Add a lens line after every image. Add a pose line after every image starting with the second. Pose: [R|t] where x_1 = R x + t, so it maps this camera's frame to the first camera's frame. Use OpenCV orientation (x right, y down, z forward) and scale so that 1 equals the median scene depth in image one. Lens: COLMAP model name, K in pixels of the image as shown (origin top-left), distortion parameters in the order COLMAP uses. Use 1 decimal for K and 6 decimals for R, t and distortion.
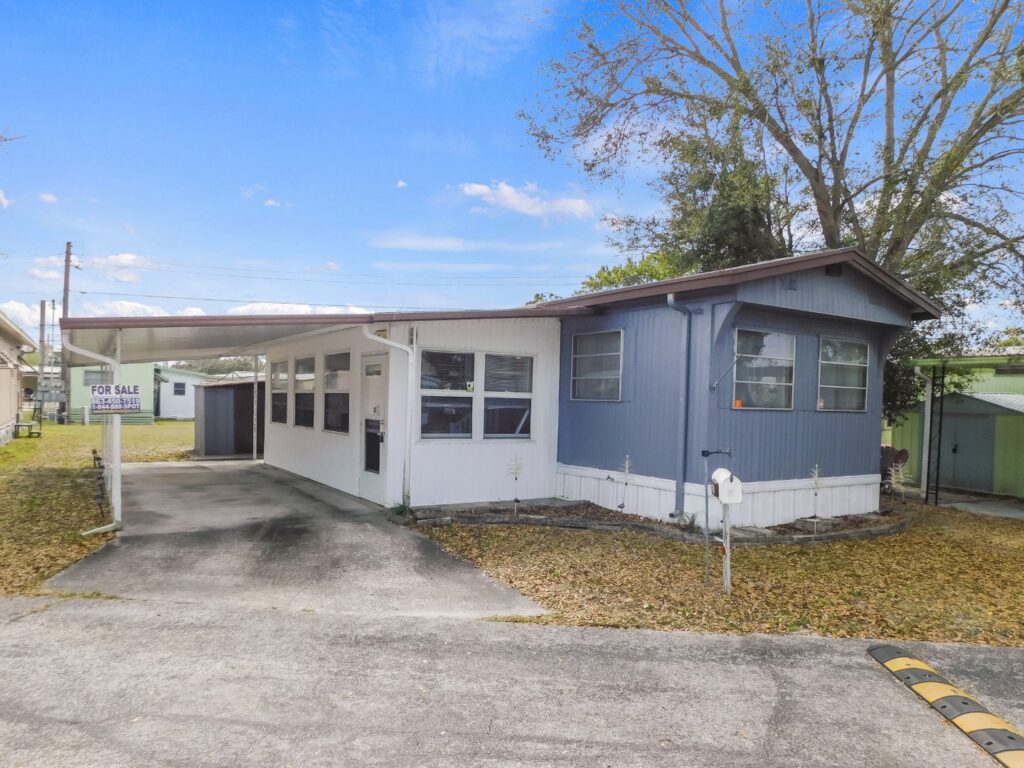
lens RADIAL K [[723.6, 0, 515.1], [0, 723.6, 414.8], [0, 0, 1]] dist [-0.069445, 0.066529]
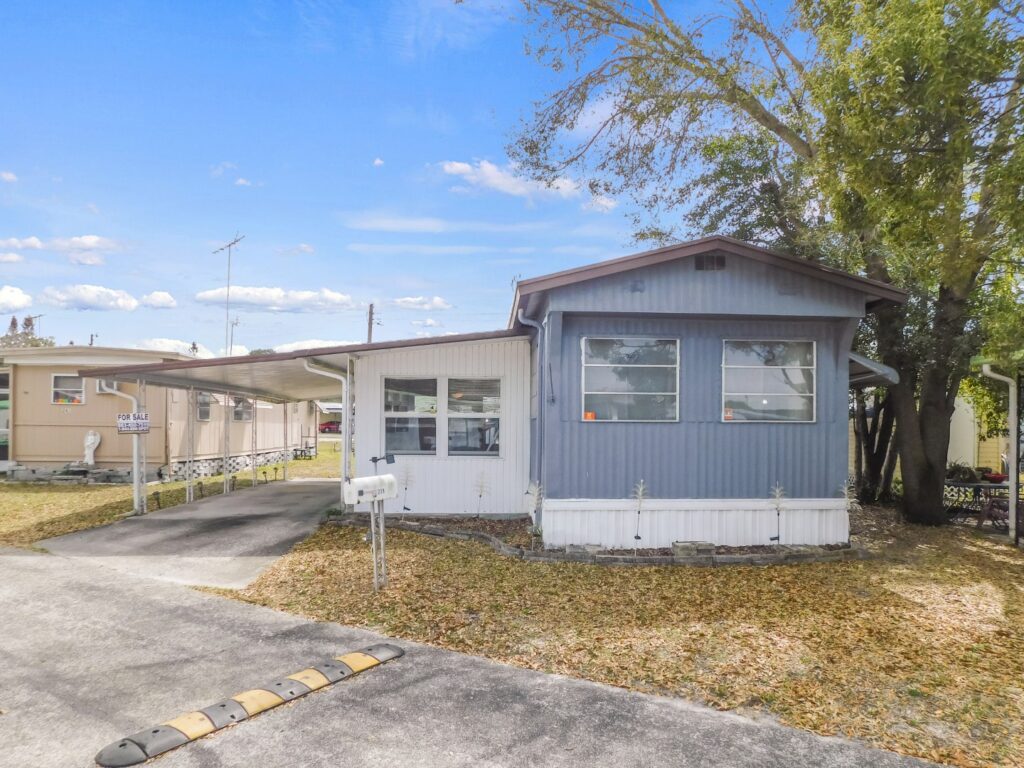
lens RADIAL K [[723.6, 0, 519.0], [0, 723.6, 423.0], [0, 0, 1]] dist [-0.069445, 0.066529]
pose [[0.870040, -0.021815, -0.492499, 0.630871], [0.006640, 0.999448, -0.032540, 0.022203], [0.492937, 0.025041, 0.869704, 0.101616]]
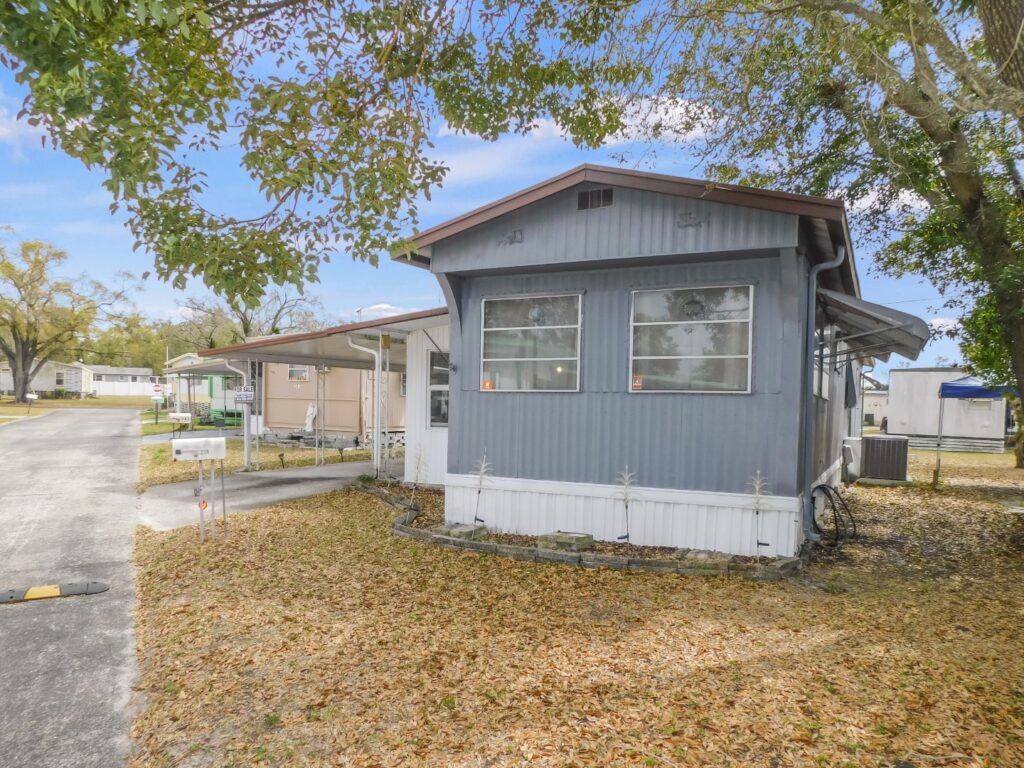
lens RADIAL K [[723.6, 0, 524.8], [0, 723.6, 424.0], [0, 0, 1]] dist [-0.069445, 0.066529]
pose [[0.518515, 0.008460, -0.855027, 0.976490], [-0.021113, 0.999773, -0.002911, 0.029941], [0.854808, 0.019562, 0.518576, 0.521485]]
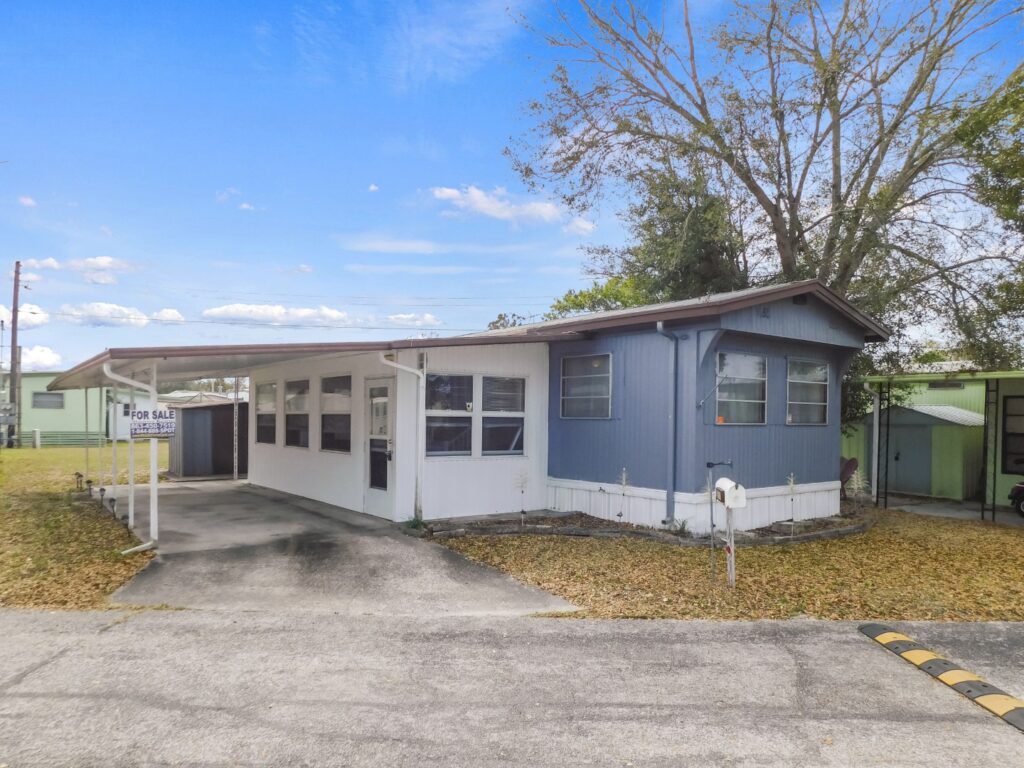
lens RADIAL K [[723.6, 0, 515.2], [0, 723.6, 415.6], [0, 0, 1]] dist [-0.069445, 0.066529]
pose [[0.996534, -0.013209, 0.082130, -0.086881], [0.014891, 0.999691, -0.019907, -0.003925], [-0.081842, 0.021061, 0.996423, -0.072931]]
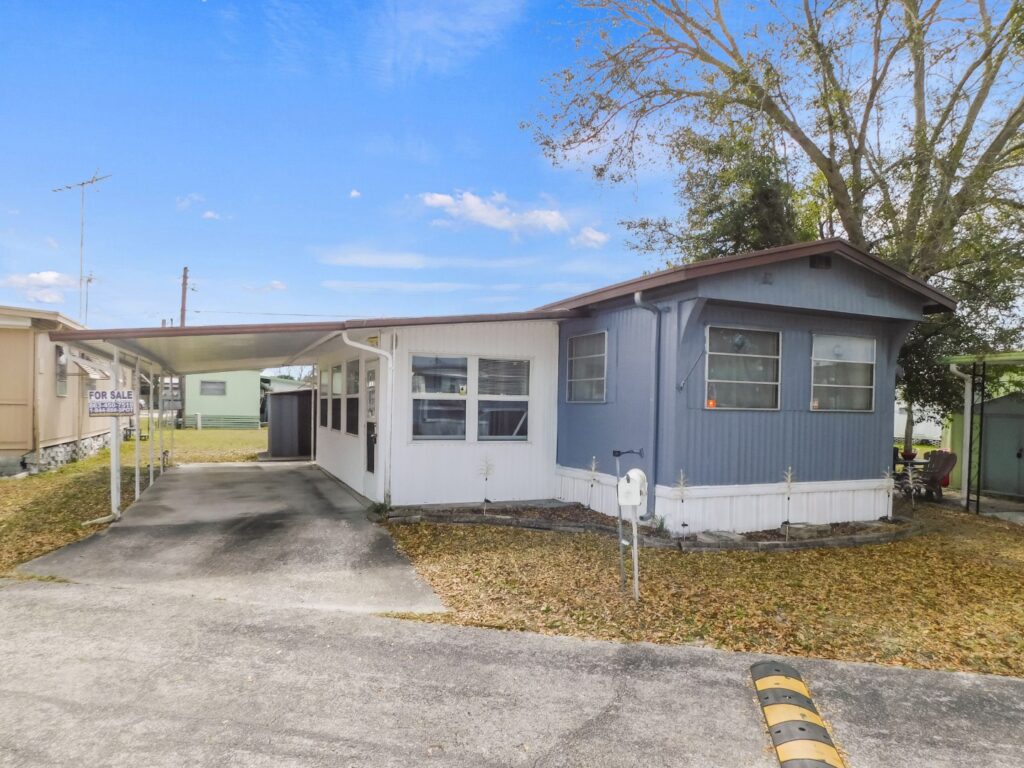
lens RADIAL K [[693.4, 0, 515.2], [0, 693.4, 413.6], [0, 0, 1]] dist [-0.059186, 0.053609]
pose [[0.987244, -0.005363, -0.159126, 0.176957], [0.003741, 0.999938, -0.010489, 0.005860], [0.159172, 0.009760, 0.987203, 0.036511]]
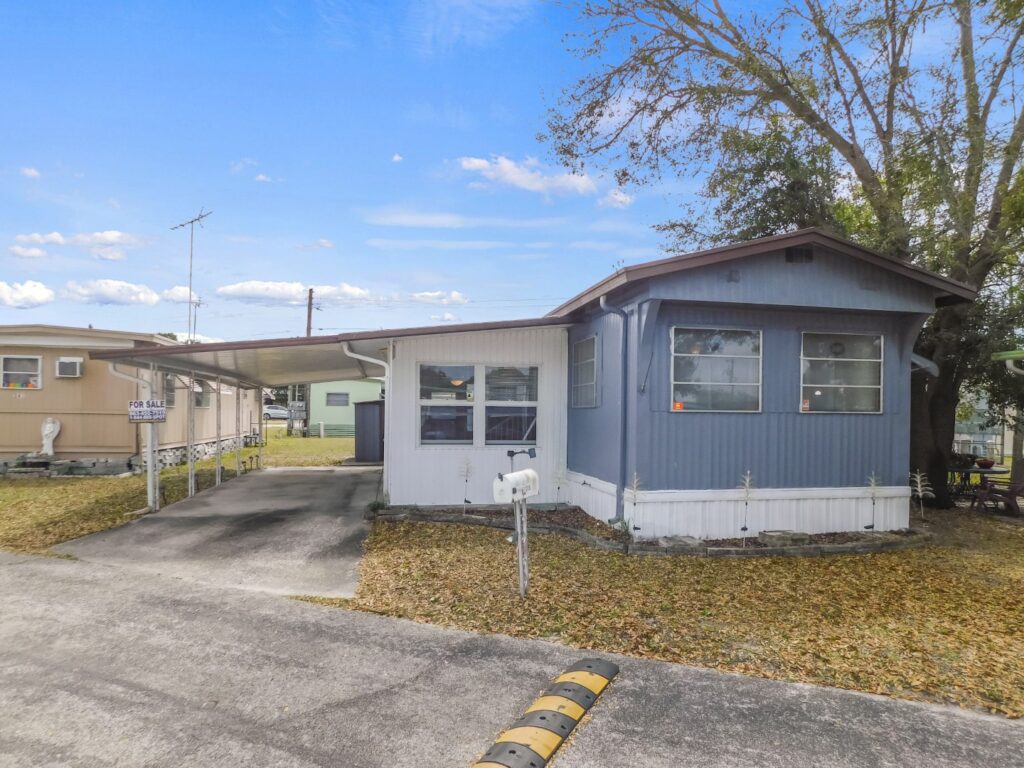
lens RADIAL K [[693.4, 0, 516.5], [0, 693.4, 415.0], [0, 0, 1]] dist [-0.059186, 0.053609]
pose [[0.931395, -0.015217, -0.363693, 0.397390], [0.007427, 0.999712, -0.022807, 0.013762], [0.363935, 0.018541, 0.931240, 0.064106]]
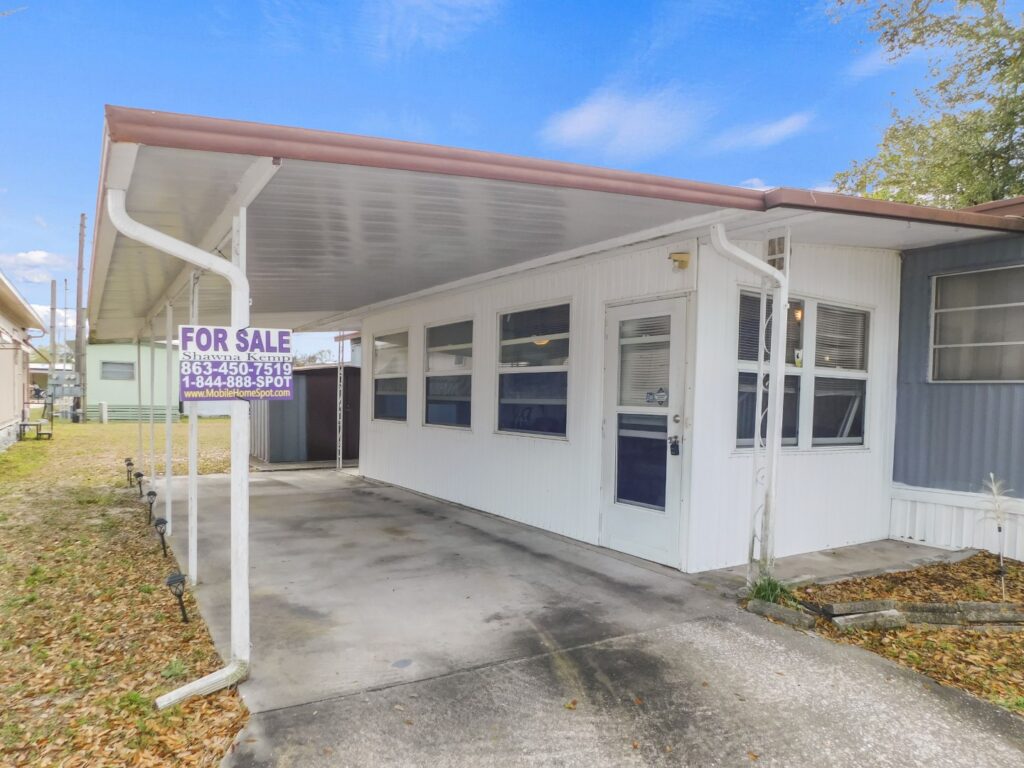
lens RADIAL K [[693.4, 0, 517.2], [0, 693.4, 415.0], [0, 0, 1]] dist [-0.059186, 0.053609]
pose [[0.999948, -0.002895, 0.009807, -0.310838], [0.002851, 0.999986, 0.004539, 0.004492], [-0.009820, -0.004511, 0.999942, 0.465987]]
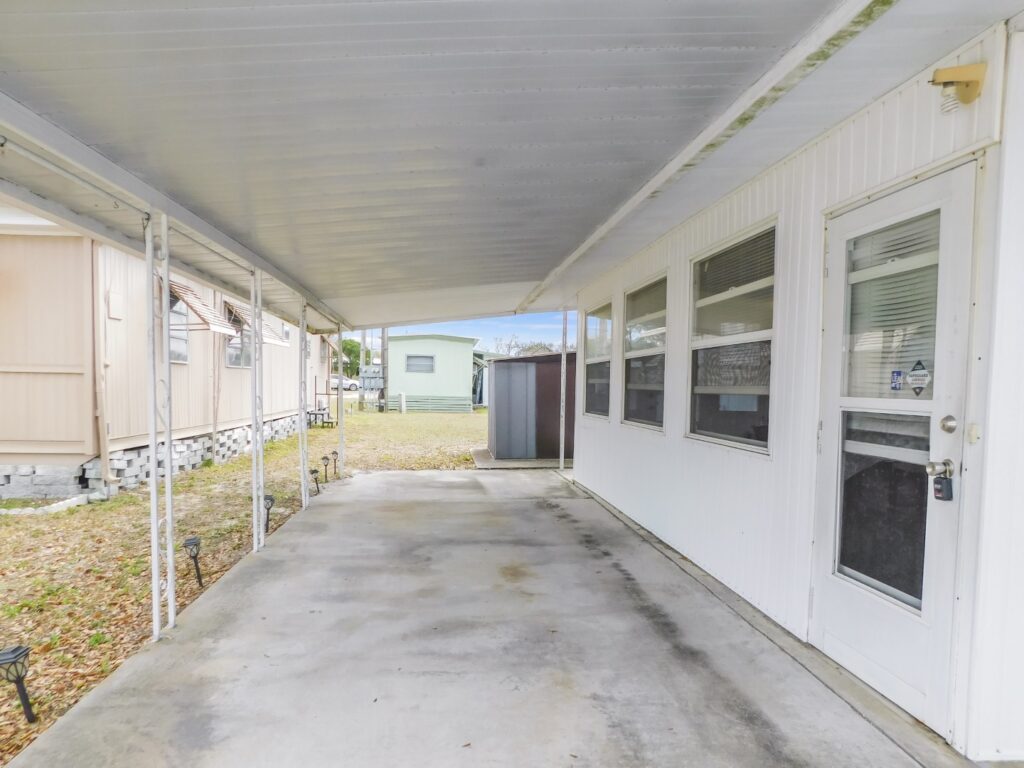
lens RADIAL K [[693.4, 0, 517.3], [0, 693.4, 417.1], [0, 0, 1]] dist [-0.059186, 0.053609]
pose [[0.902836, 0.009618, -0.429877, -0.218525], [-0.000845, 0.999788, 0.020595, 0.002592], [0.429984, -0.018231, 0.902653, 0.702169]]
